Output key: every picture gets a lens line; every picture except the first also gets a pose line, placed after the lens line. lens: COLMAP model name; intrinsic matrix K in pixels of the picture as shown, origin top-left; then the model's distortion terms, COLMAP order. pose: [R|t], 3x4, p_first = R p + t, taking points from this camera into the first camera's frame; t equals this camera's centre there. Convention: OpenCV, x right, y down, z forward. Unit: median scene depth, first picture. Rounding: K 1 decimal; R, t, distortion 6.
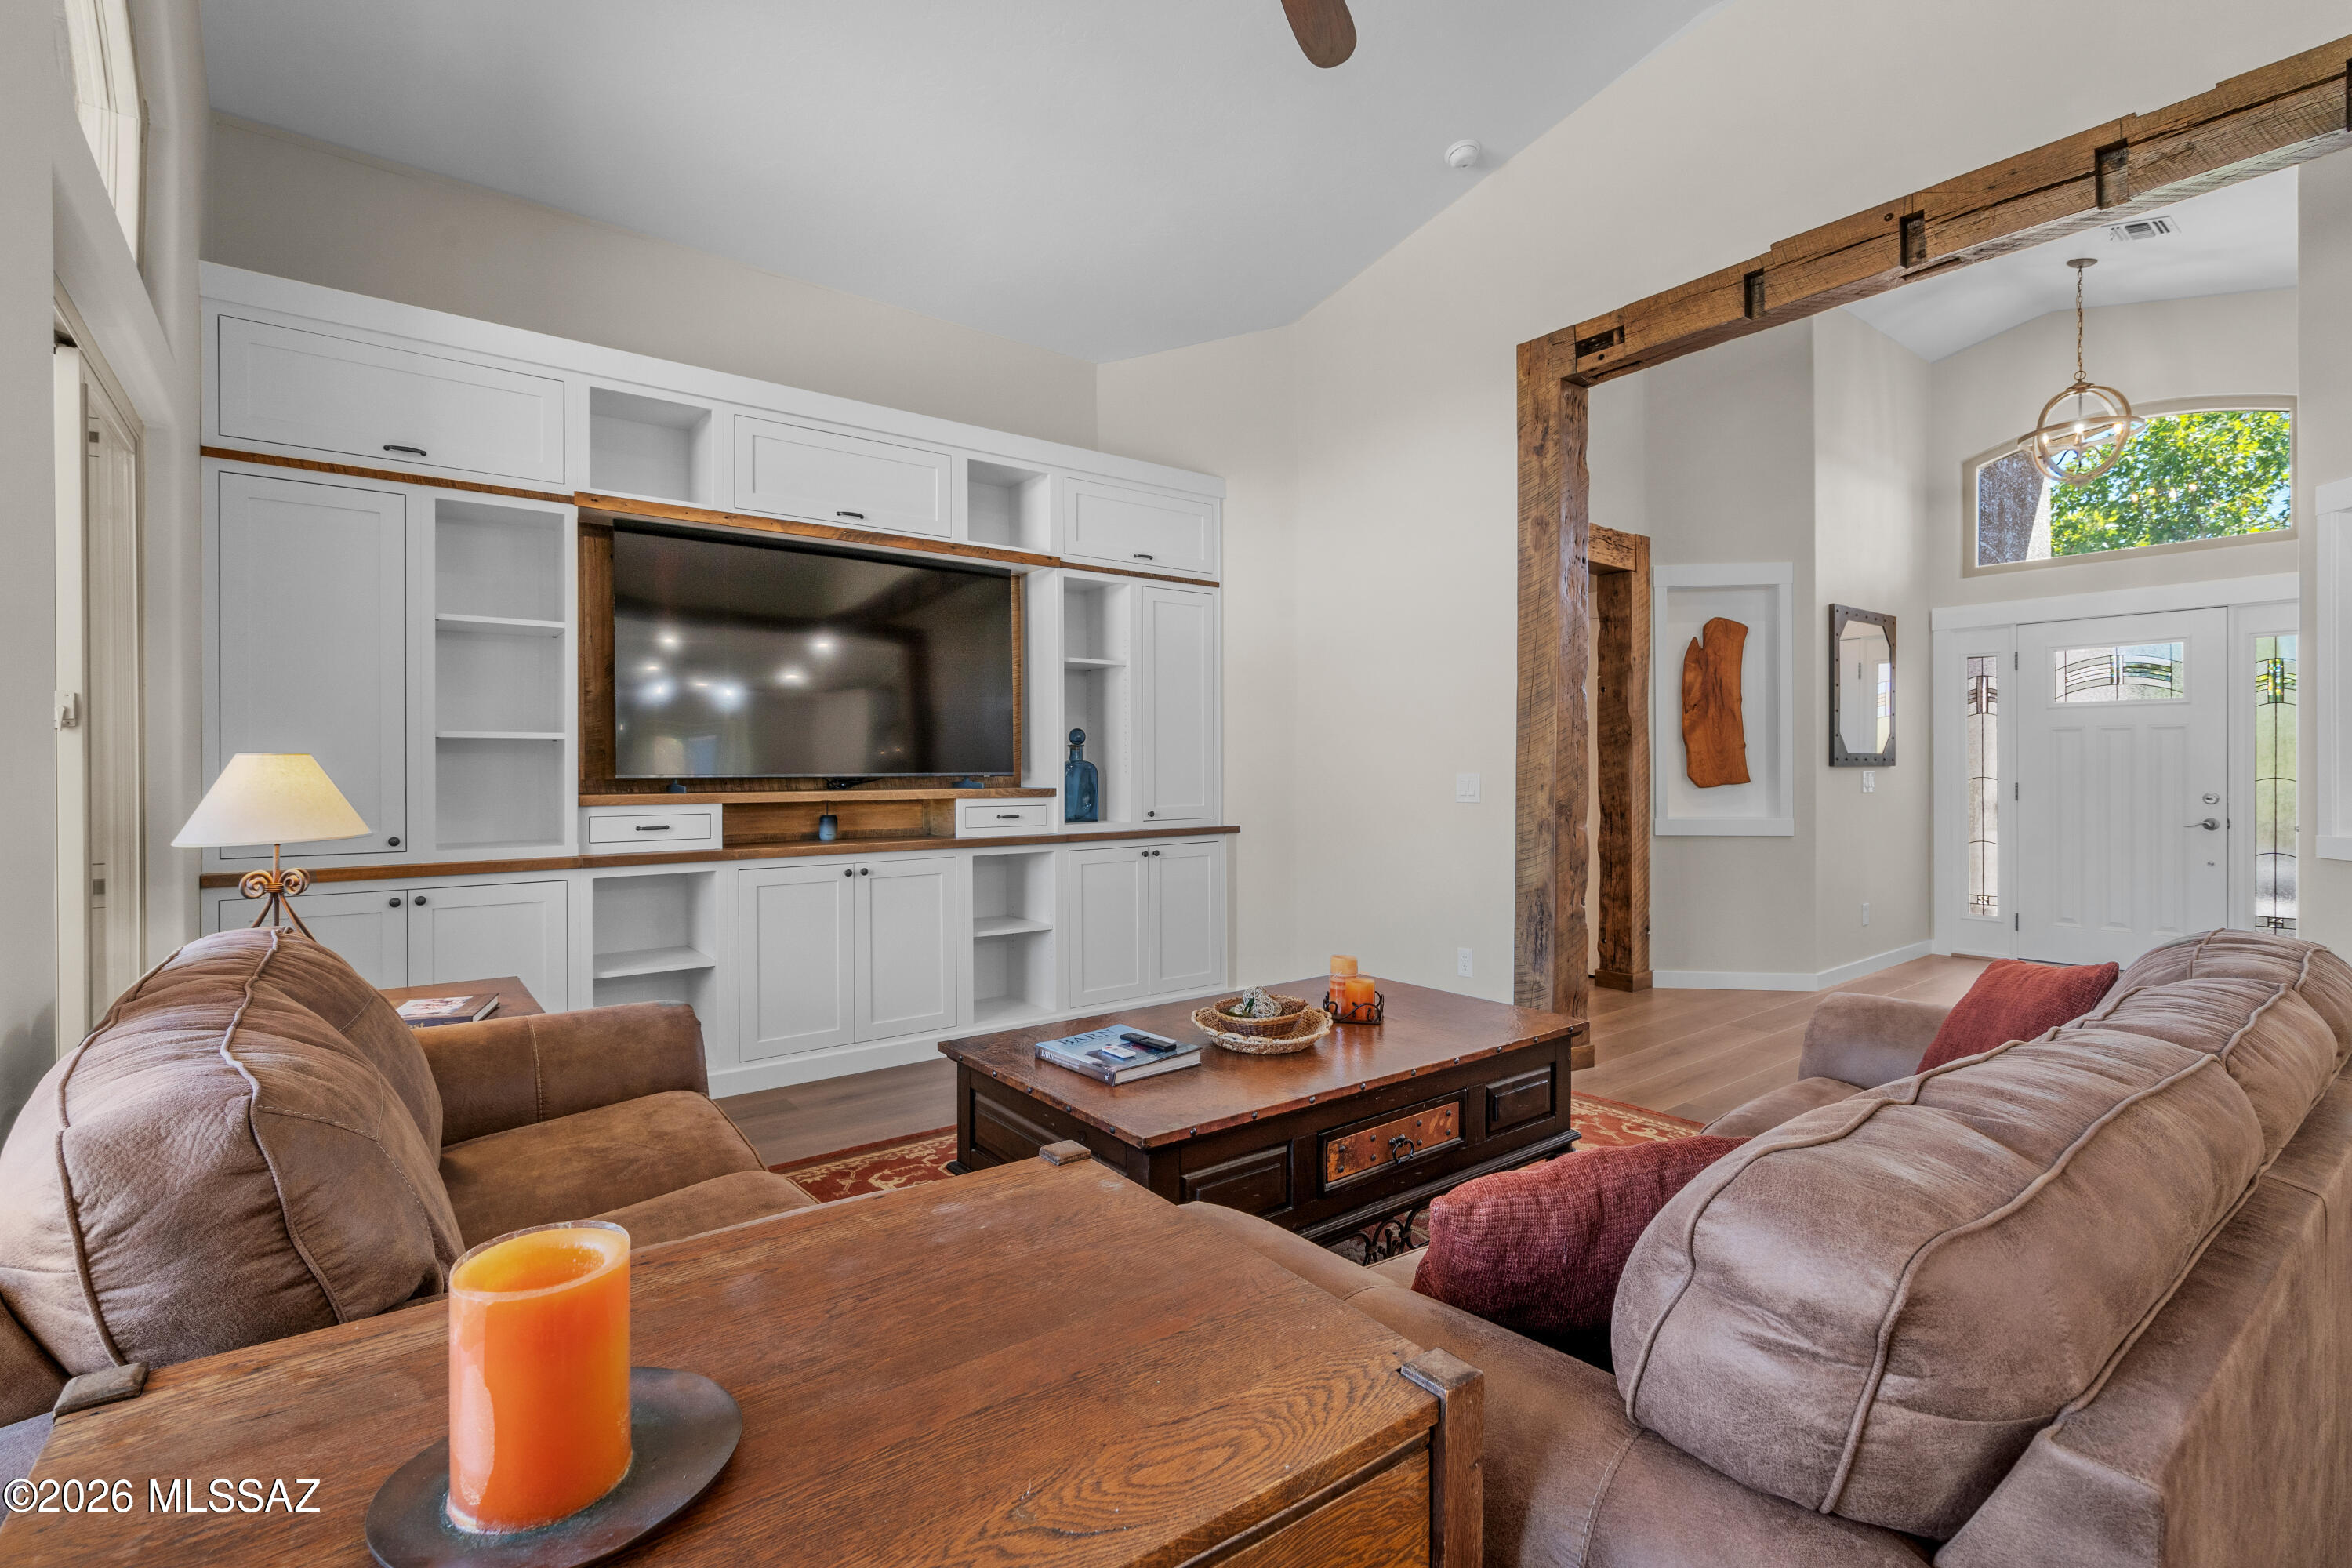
lens RADIAL K [[1064.5, 0, 1174.5], [0, 1064.5, 773.8], [0, 0, 1]] dist [0.000516, 0.000518]
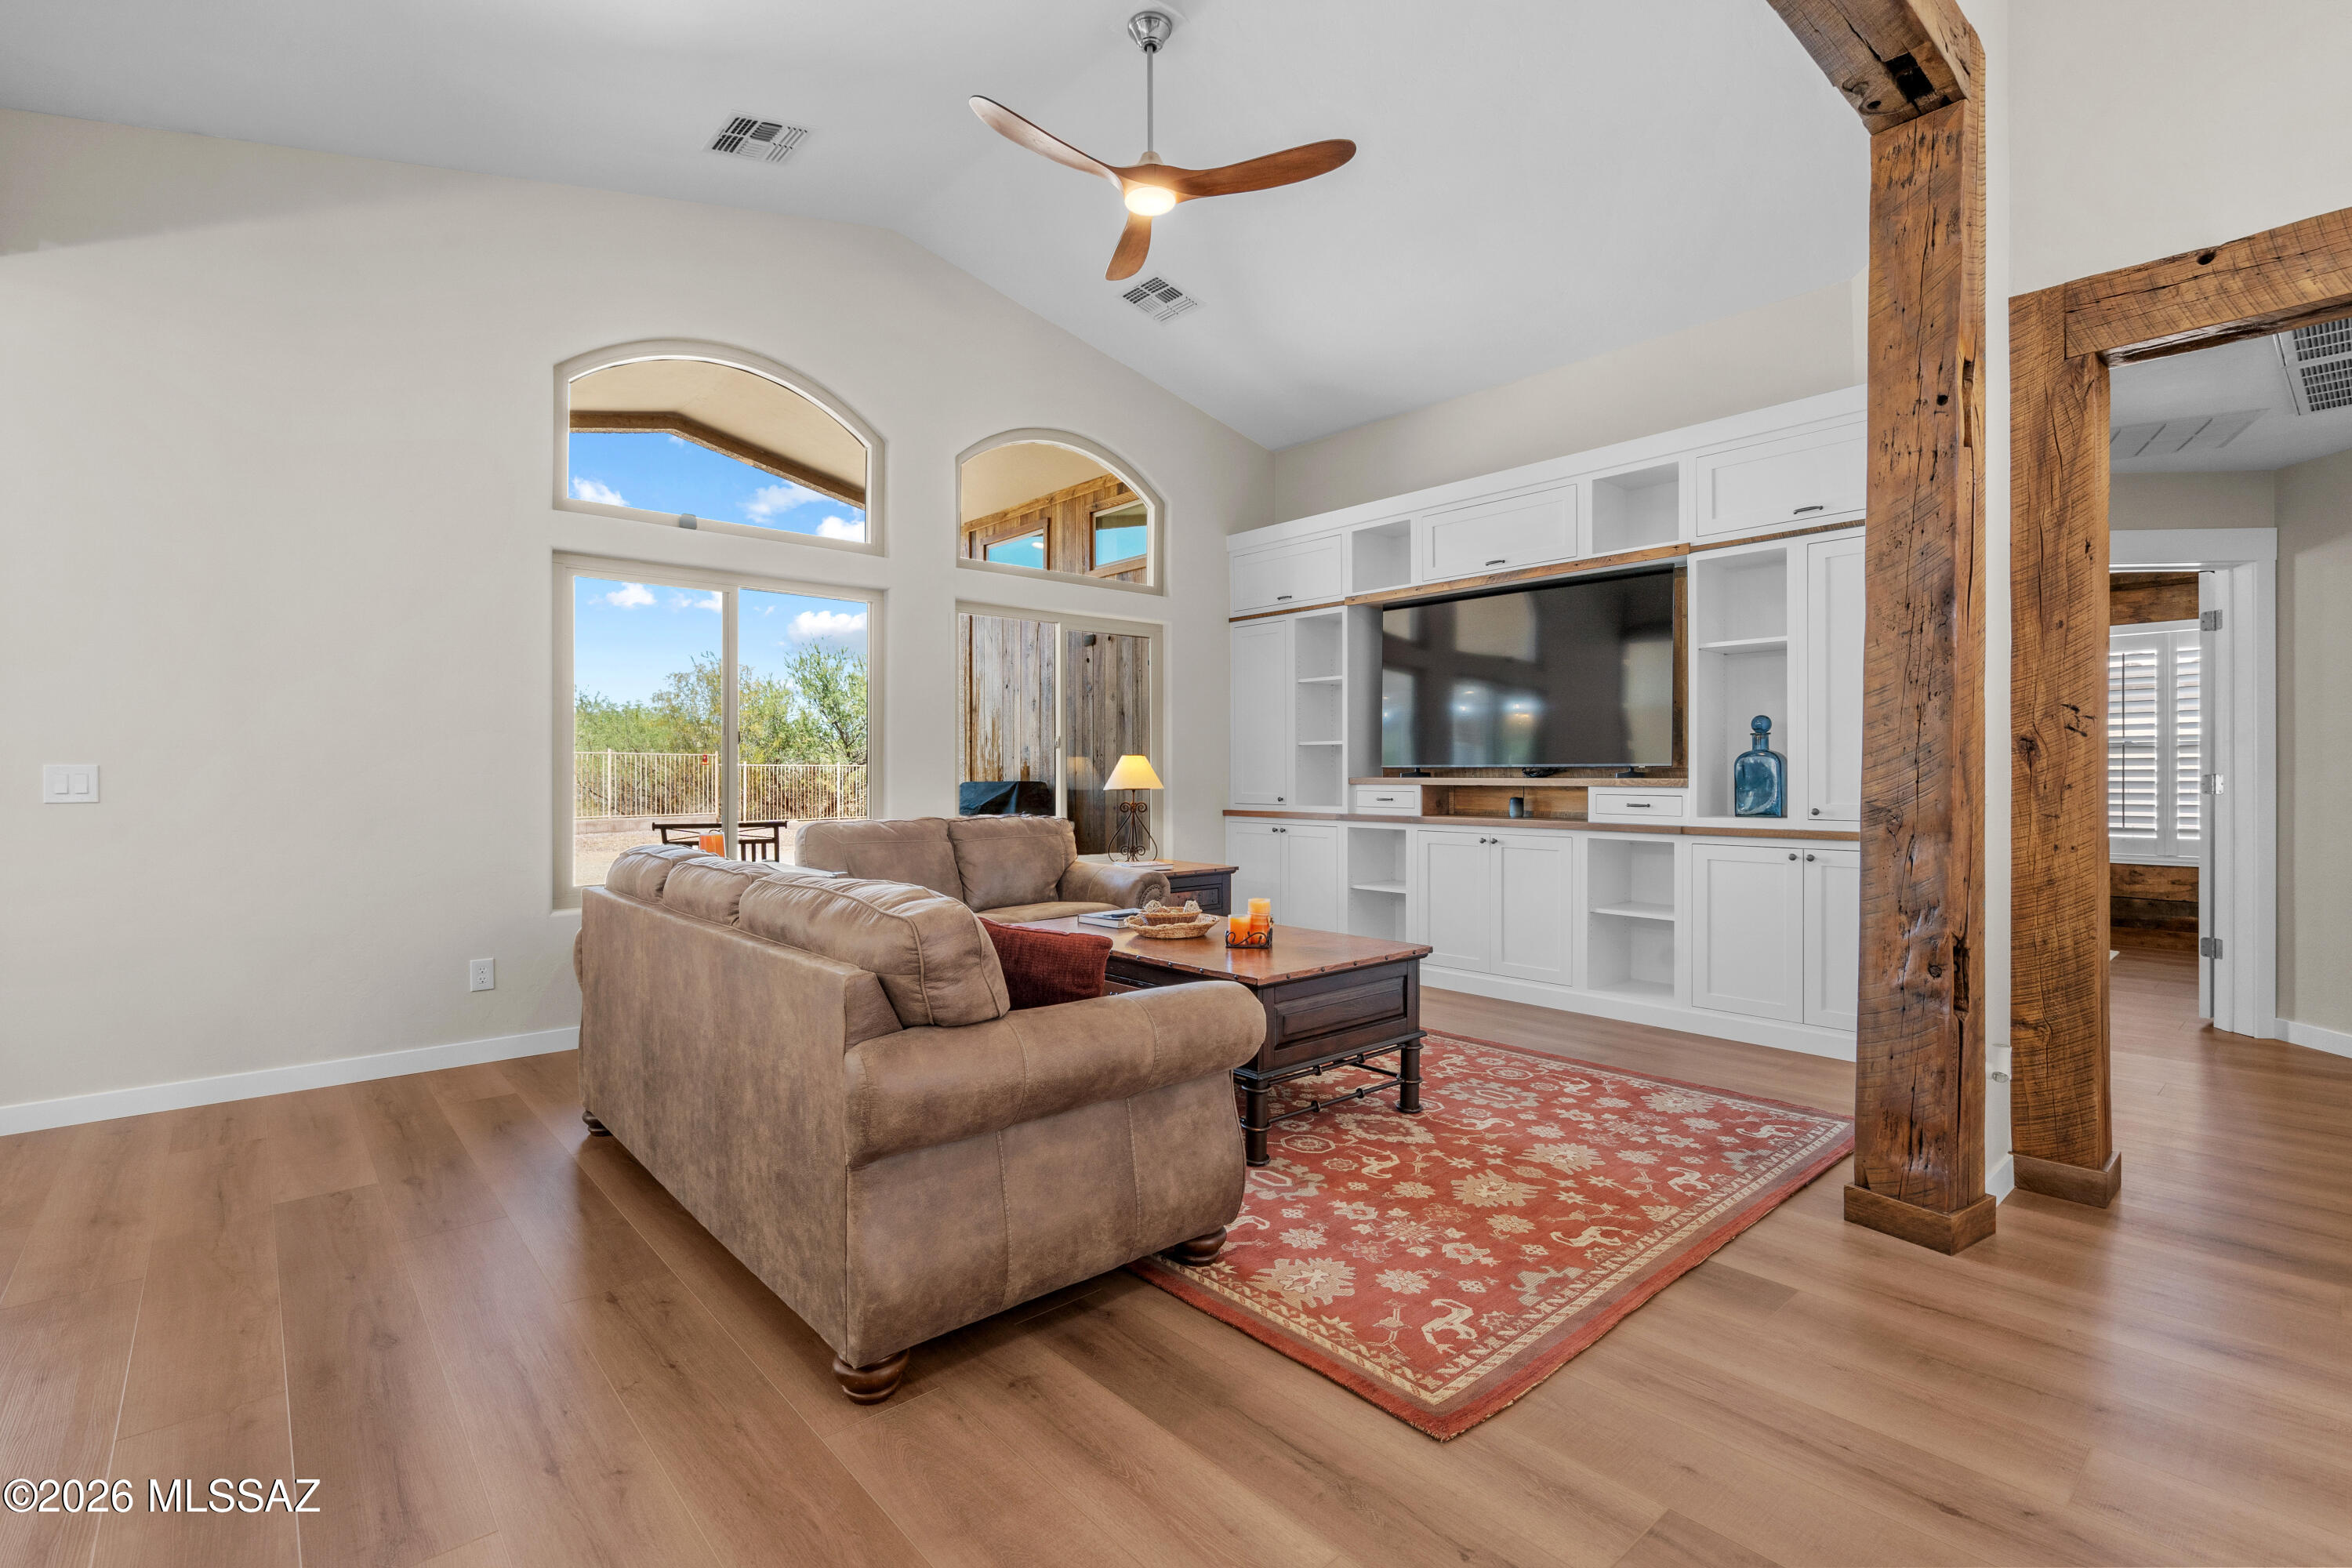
lens RADIAL K [[1064.5, 0, 1174.5], [0, 1064.5, 773.8], [0, 0, 1]] dist [0.000516, 0.000518]
pose [[0.069388, 0.004699, -0.997579, 0.891244], [-0.003946, 0.999982, 0.004436, 0.006759], [0.997582, 0.003629, 0.069405, 0.495002]]
